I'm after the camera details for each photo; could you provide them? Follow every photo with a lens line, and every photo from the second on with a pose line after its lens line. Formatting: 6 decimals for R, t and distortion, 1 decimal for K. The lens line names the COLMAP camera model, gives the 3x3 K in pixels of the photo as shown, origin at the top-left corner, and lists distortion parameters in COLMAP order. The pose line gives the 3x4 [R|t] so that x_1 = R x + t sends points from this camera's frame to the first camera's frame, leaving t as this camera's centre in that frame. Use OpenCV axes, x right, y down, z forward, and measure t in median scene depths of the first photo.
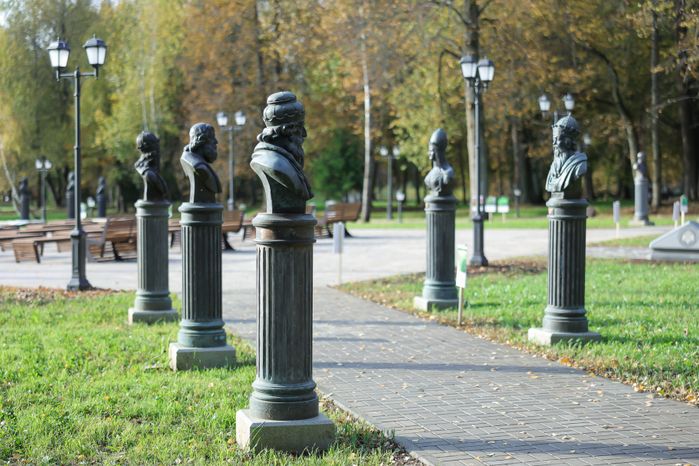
lens RADIAL K [[1329.6, 0, 350.4], [0, 1329.6, 232.2], [0, 0, 1]] dist [0.004541, 0.000000]
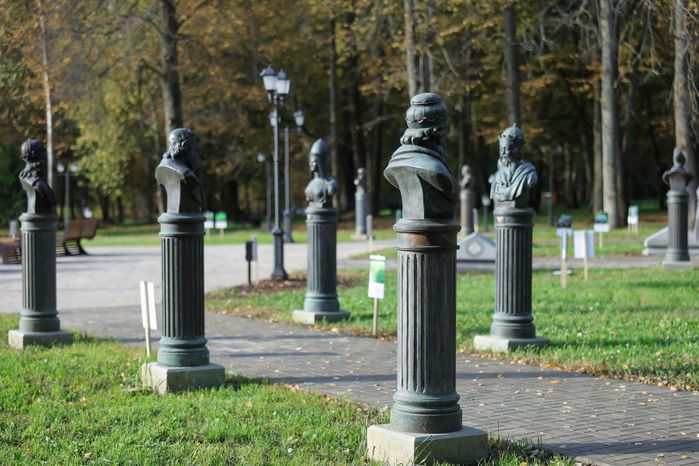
lens RADIAL K [[1329.6, 0, 348.2], [0, 1329.6, 233.3], [0, 0, 1]] dist [0.004541, 0.000000]
pose [[0.959274, -0.010772, 0.282271, -0.205776], [0.014480, 0.999834, -0.011053, 0.003336], [-0.282105, 0.014690, 0.959271, 0.049519]]
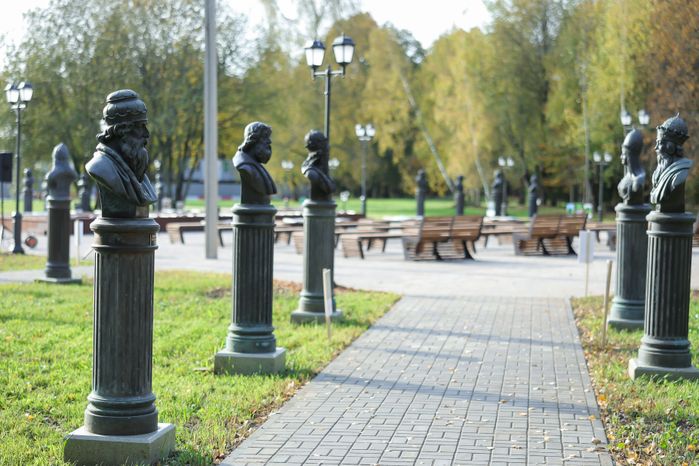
lens RADIAL K [[1329.6, 0, 346.3], [0, 1329.6, 233.3], [0, 0, 1]] dist [0.004541, 0.000000]
pose [[0.921586, 0.038420, -0.386268, 0.253436], [-0.037625, 0.999246, 0.009622, -0.009876], [0.386346, 0.005666, 0.922336, 0.100635]]
